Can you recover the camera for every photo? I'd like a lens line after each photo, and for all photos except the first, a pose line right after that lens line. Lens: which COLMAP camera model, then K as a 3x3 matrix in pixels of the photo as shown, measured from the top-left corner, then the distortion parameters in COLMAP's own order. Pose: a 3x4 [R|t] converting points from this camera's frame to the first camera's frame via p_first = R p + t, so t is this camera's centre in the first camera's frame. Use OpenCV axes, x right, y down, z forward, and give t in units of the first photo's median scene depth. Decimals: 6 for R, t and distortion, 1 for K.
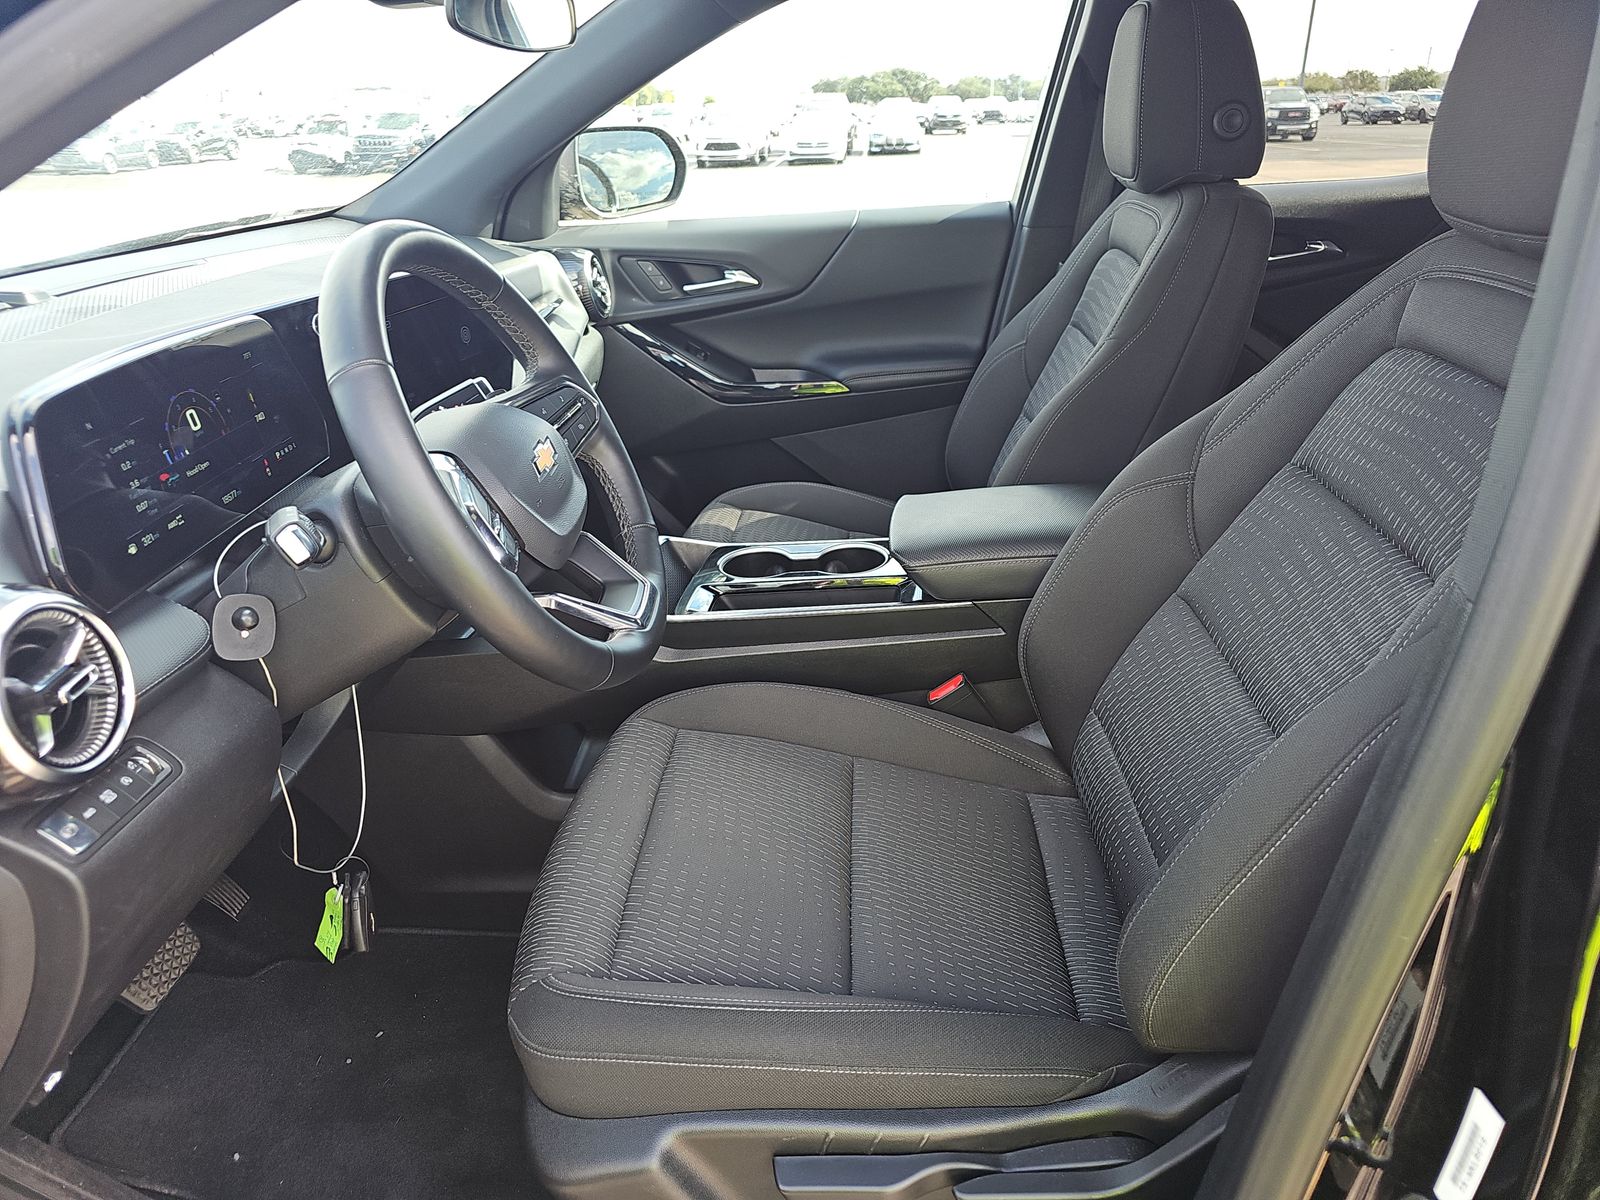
lens RADIAL K [[1067.2, 0, 791.6], [0, 1067.2, 609.2], [0, 0, 1]] dist [0.034434, -0.021760]
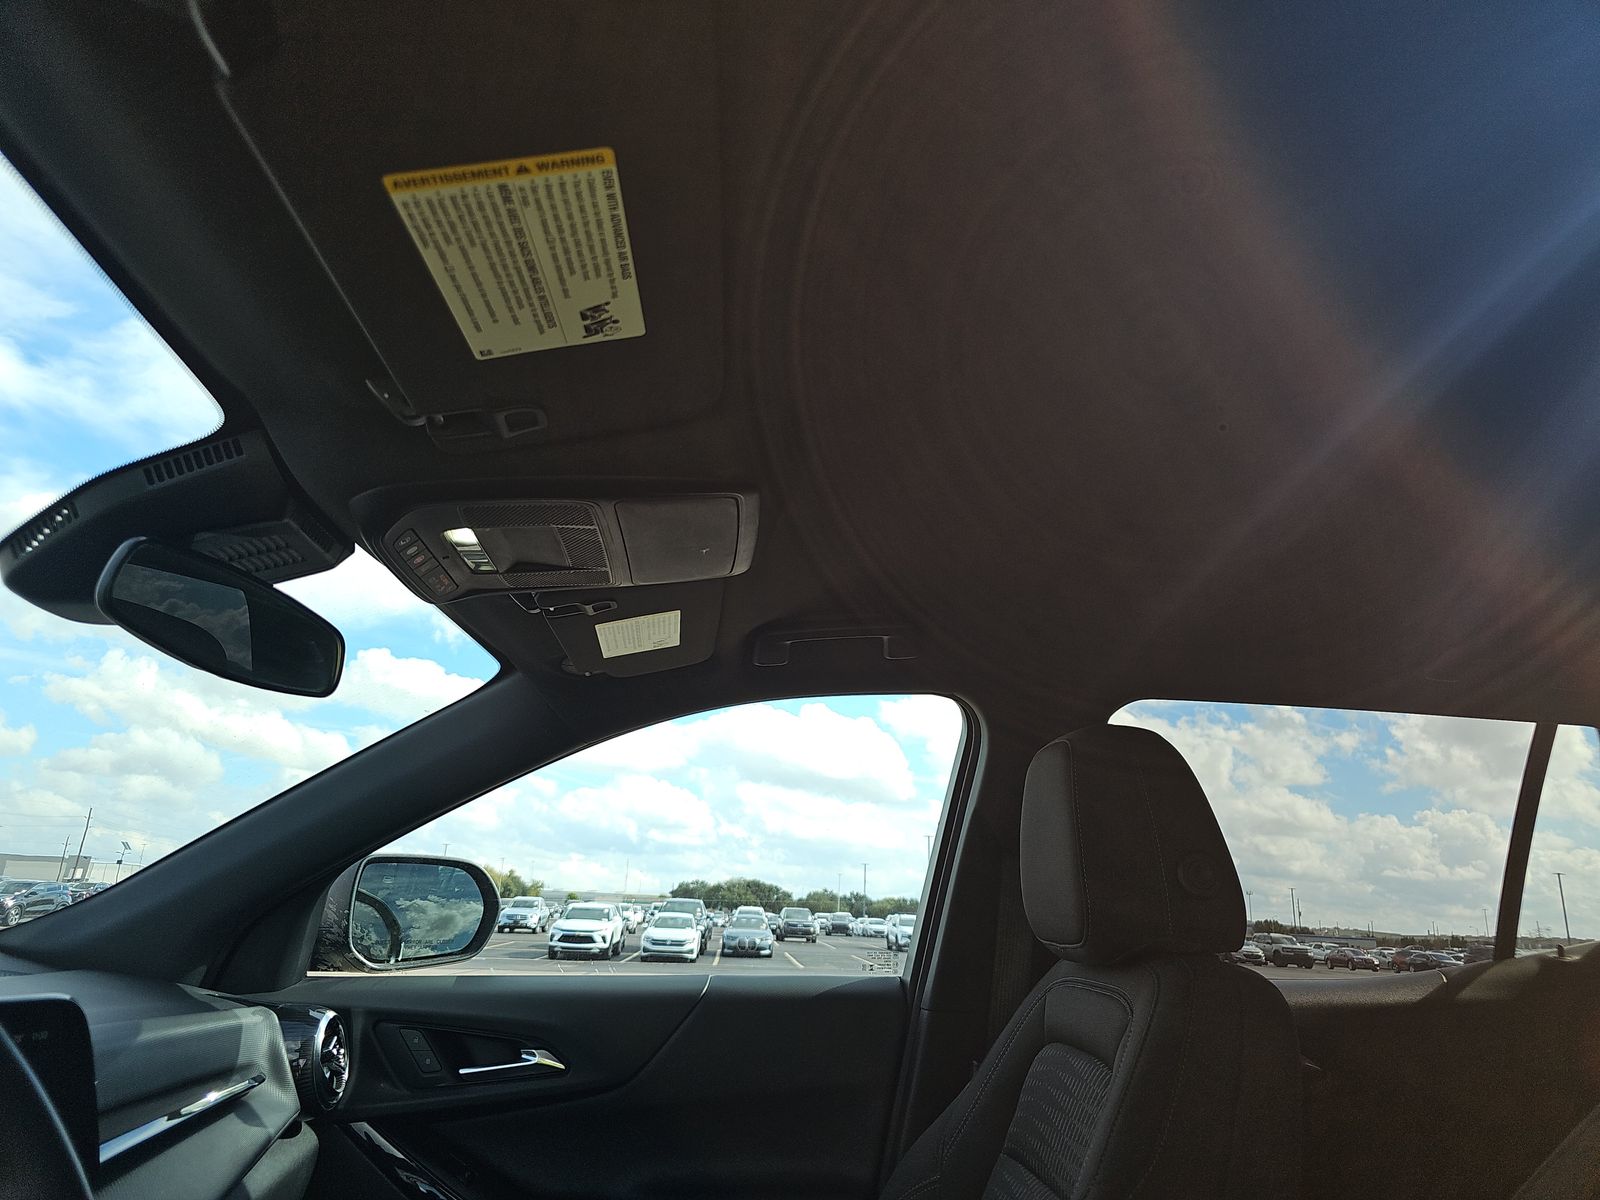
lens RADIAL K [[1067.2, 0, 793.3], [0, 1067.2, 593.4], [0, 0, 1]] dist [0.034434, -0.021760]
pose [[0.989729, 0.099959, 0.102197, 0.012729], [-0.006554, 0.745869, -0.666060, -0.050775], [-0.142804, 0.658550, 0.738863, 0.190272]]
